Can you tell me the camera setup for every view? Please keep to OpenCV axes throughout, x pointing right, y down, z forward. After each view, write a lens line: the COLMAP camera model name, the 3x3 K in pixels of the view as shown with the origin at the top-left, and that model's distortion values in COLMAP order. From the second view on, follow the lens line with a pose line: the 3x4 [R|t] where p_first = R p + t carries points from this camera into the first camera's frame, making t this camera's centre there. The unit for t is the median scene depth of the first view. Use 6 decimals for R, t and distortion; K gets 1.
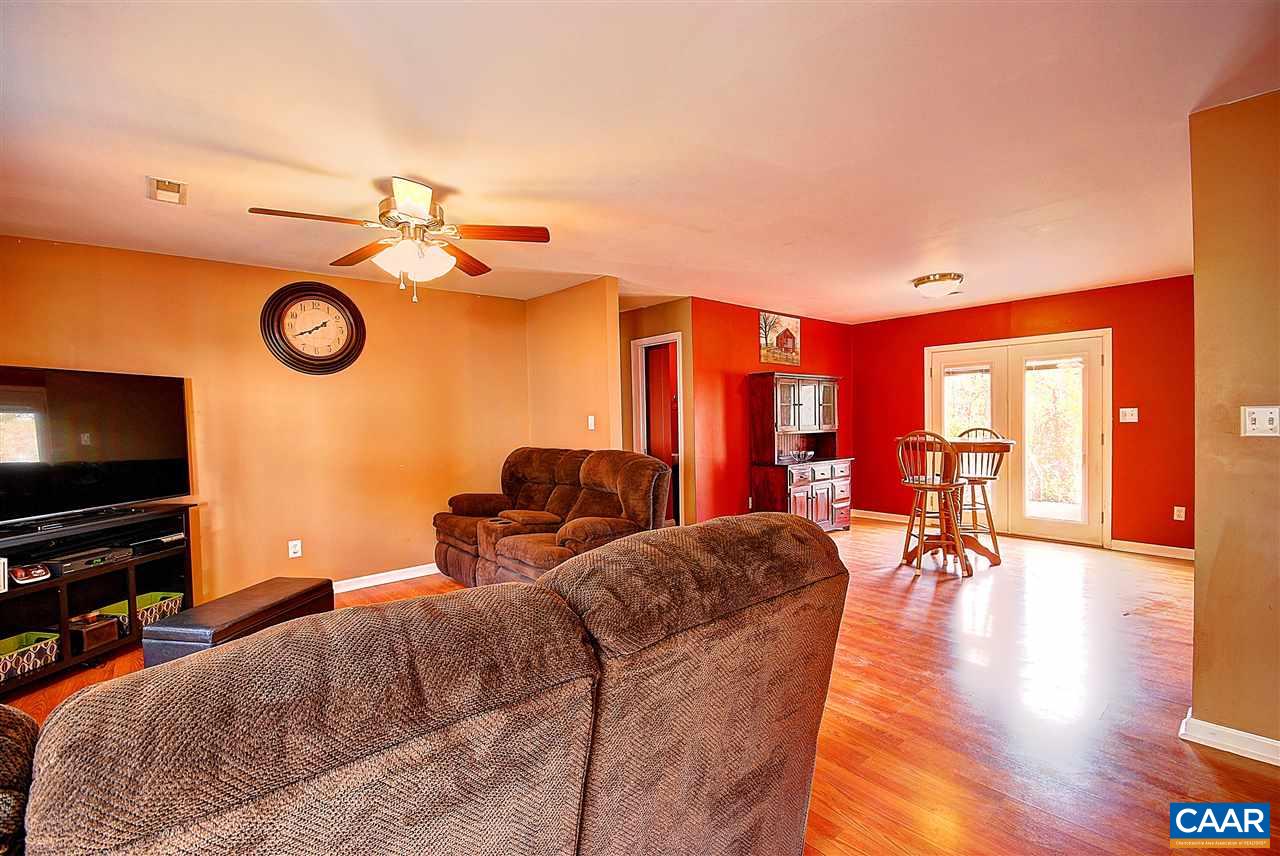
lens RADIAL K [[569.3, 0, 639.9], [0, 569.3, 432.6], [0, 0, 1]] dist [0.002135, 0.000141]
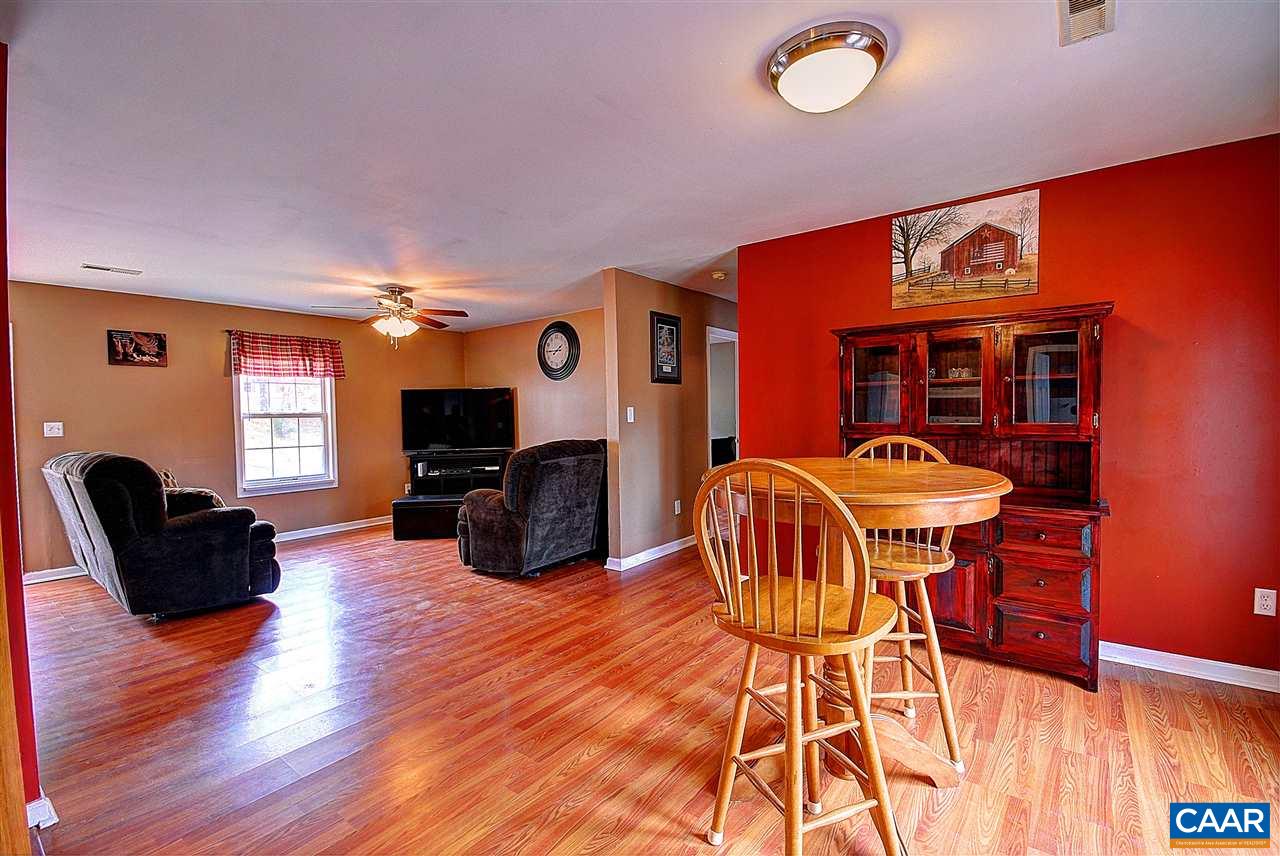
lens RADIAL K [[569.3, 0, 639.9], [0, 569.3, 432.6], [0, 0, 1]] dist [0.002135, 0.000141]
pose [[0.198798, 0.047138, -0.978906, 0.999425], [-0.014205, 0.998876, 0.045215, -0.032003], [0.979937, 0.004916, 0.199244, 0.890331]]
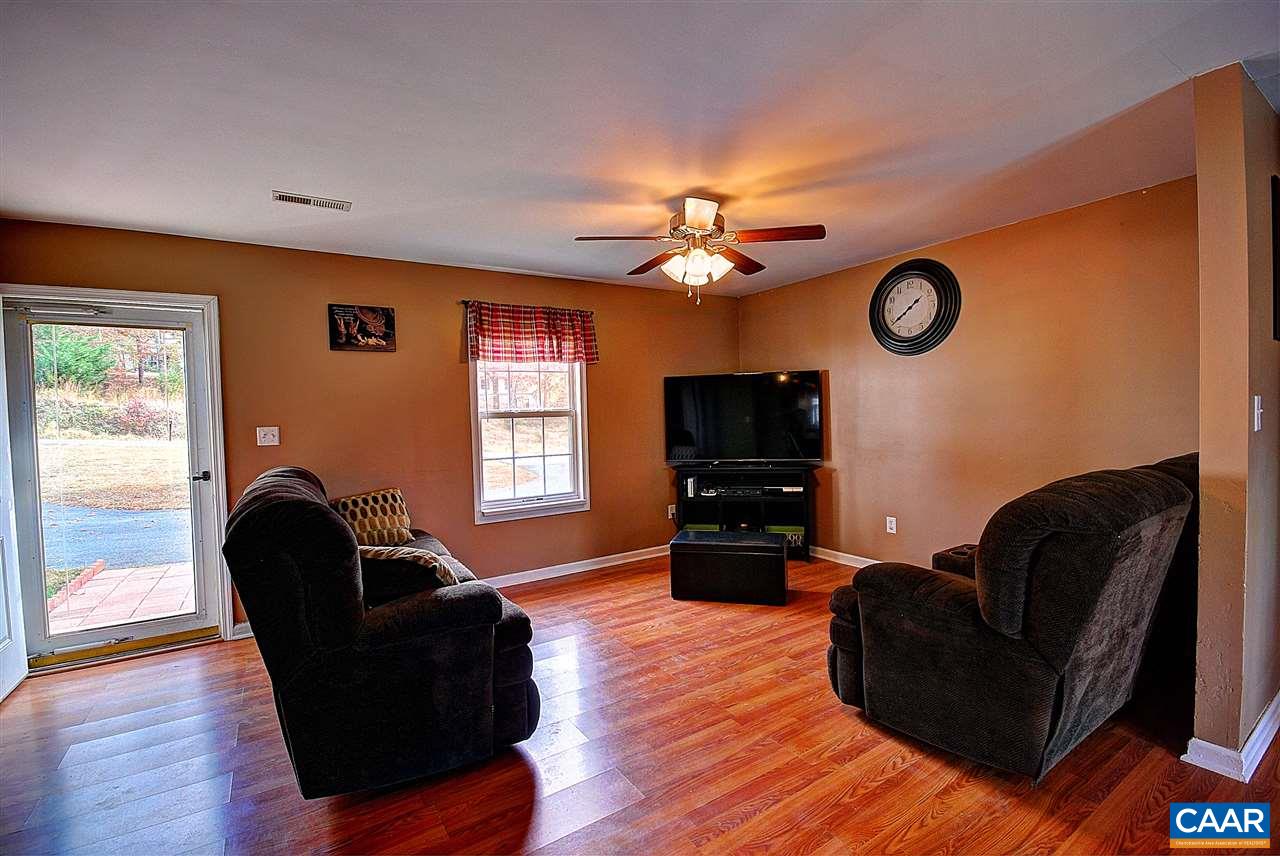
lens RADIAL K [[558.4, 0, 636.0], [0, 558.4, 426.2], [0, 0, 1]] dist [-0.002294, -0.000228]
pose [[-0.133774, 0.051147, -0.989691, 0.439969], [0.000728, 0.998672, 0.051513, -0.029024], [0.991012, 0.006171, -0.133634, 0.645823]]
